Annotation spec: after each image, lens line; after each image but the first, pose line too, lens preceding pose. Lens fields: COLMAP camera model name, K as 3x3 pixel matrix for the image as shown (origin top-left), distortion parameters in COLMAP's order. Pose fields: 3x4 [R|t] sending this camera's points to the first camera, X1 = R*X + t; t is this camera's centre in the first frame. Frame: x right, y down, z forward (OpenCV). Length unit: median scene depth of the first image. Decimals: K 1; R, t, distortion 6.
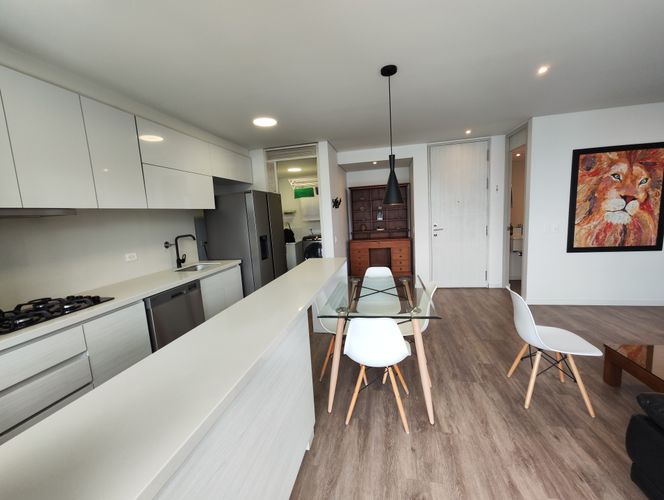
lens RADIAL K [[279.0, 0, 332.0], [0, 279.0, 250.0], [0, 0, 1]] dist [-0.009704, 0.008187]
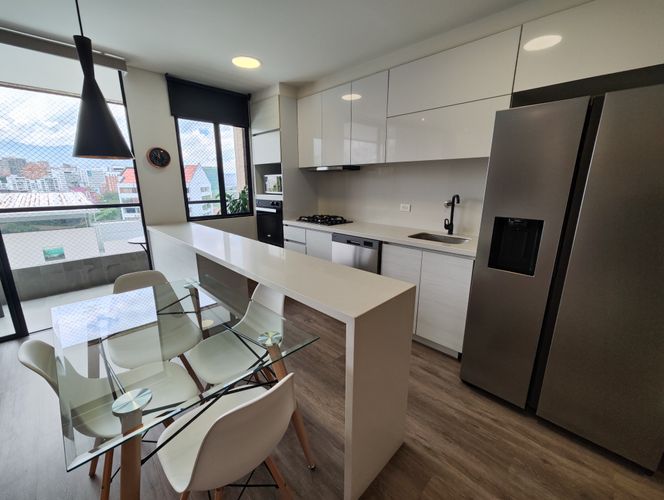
lens RADIAL K [[279.0, 0, 332.0], [0, 279.0, 250.0], [0, 0, 1]] dist [-0.009704, 0.008187]
pose [[-0.558314, 0.248973, -0.791390, 0.296253], [-0.084339, 0.931932, 0.352688, -0.153850], [0.825331, 0.263656, -0.499313, 1.138243]]
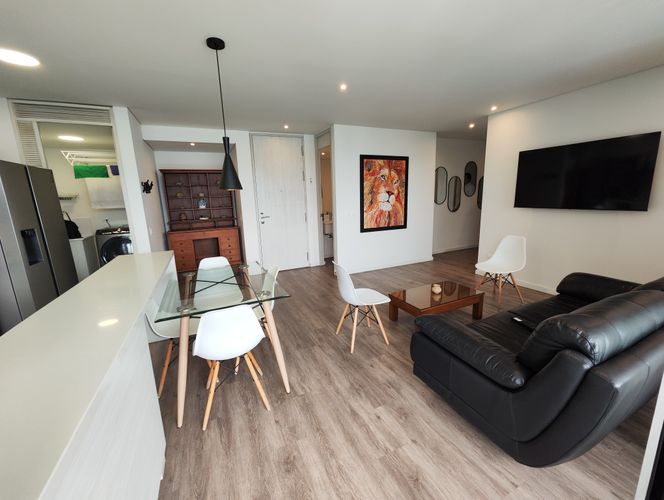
lens RADIAL K [[279.0, 0, 332.0], [0, 279.0, 250.0], [0, 0, 1]] dist [-0.009704, 0.008187]
pose [[0.800789, -0.085580, 0.592802, -0.066225], [0.064521, 0.996306, 0.056674, 0.008294], [-0.595462, -0.007136, 0.803352, 0.012749]]
